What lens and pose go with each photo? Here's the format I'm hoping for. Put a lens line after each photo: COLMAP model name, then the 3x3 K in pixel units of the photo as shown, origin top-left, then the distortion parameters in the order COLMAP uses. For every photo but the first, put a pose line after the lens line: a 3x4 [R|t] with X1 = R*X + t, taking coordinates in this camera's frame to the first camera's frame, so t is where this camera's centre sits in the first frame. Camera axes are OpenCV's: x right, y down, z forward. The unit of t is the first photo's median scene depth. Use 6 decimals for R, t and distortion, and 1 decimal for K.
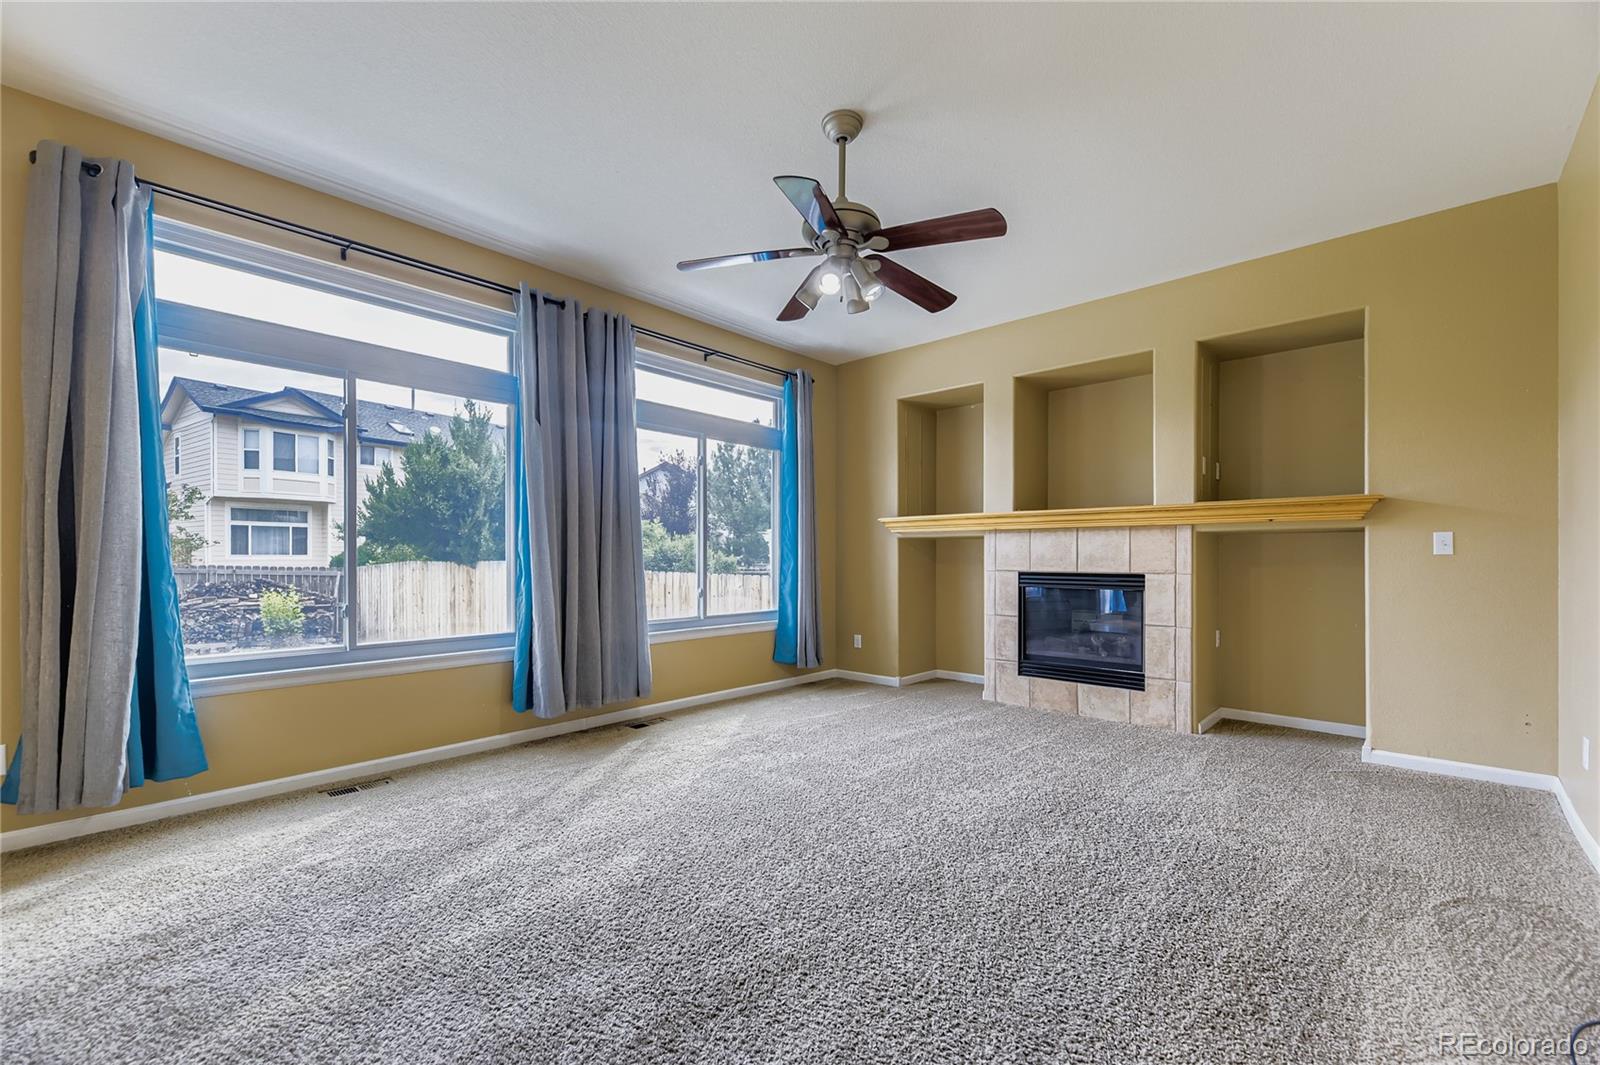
lens RADIAL K [[649.5, 0, 805.6], [0, 649.5, 553.8], [0, 0, 1]] dist [0.014258, -0.001024]
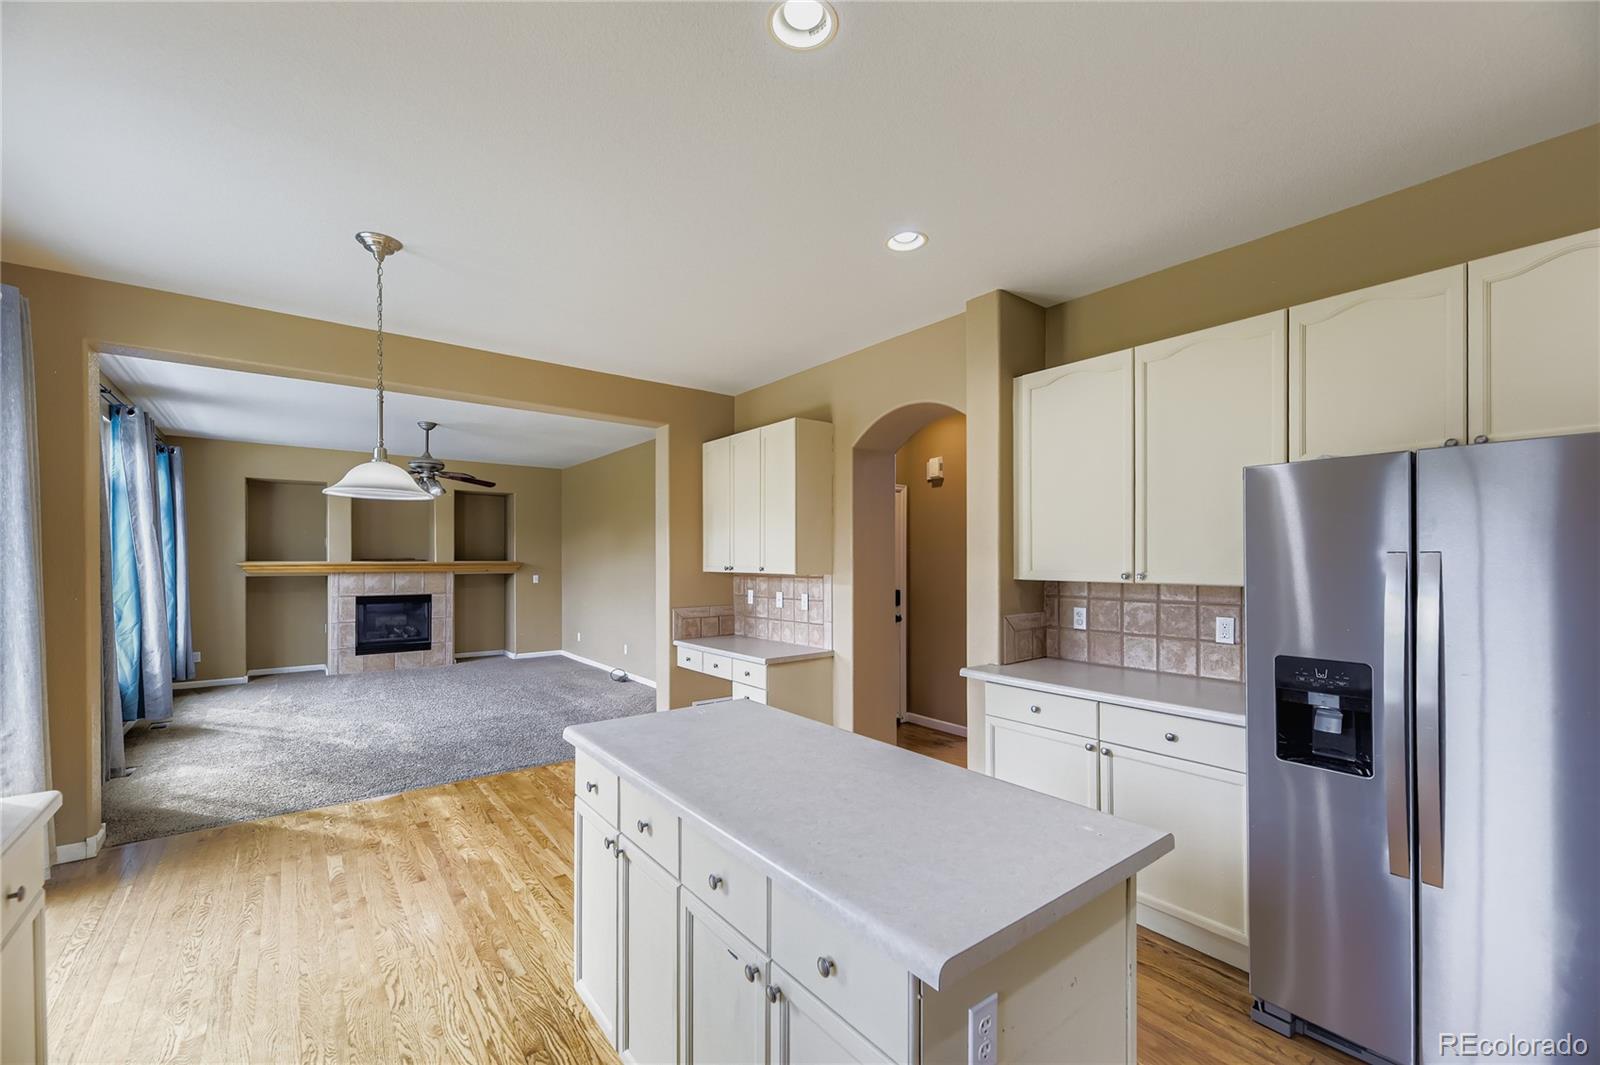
lens RADIAL K [[649.5, 0, 805.7], [0, 649.5, 562.2], [0, 0, 1]] dist [0.014258, -0.001024]
pose [[0.168328, -0.001113, 0.985730, -1.261227], [-0.005569, 0.999982, 0.002080, -0.078198], [-0.985715, -0.005840, 0.168319, -0.511371]]
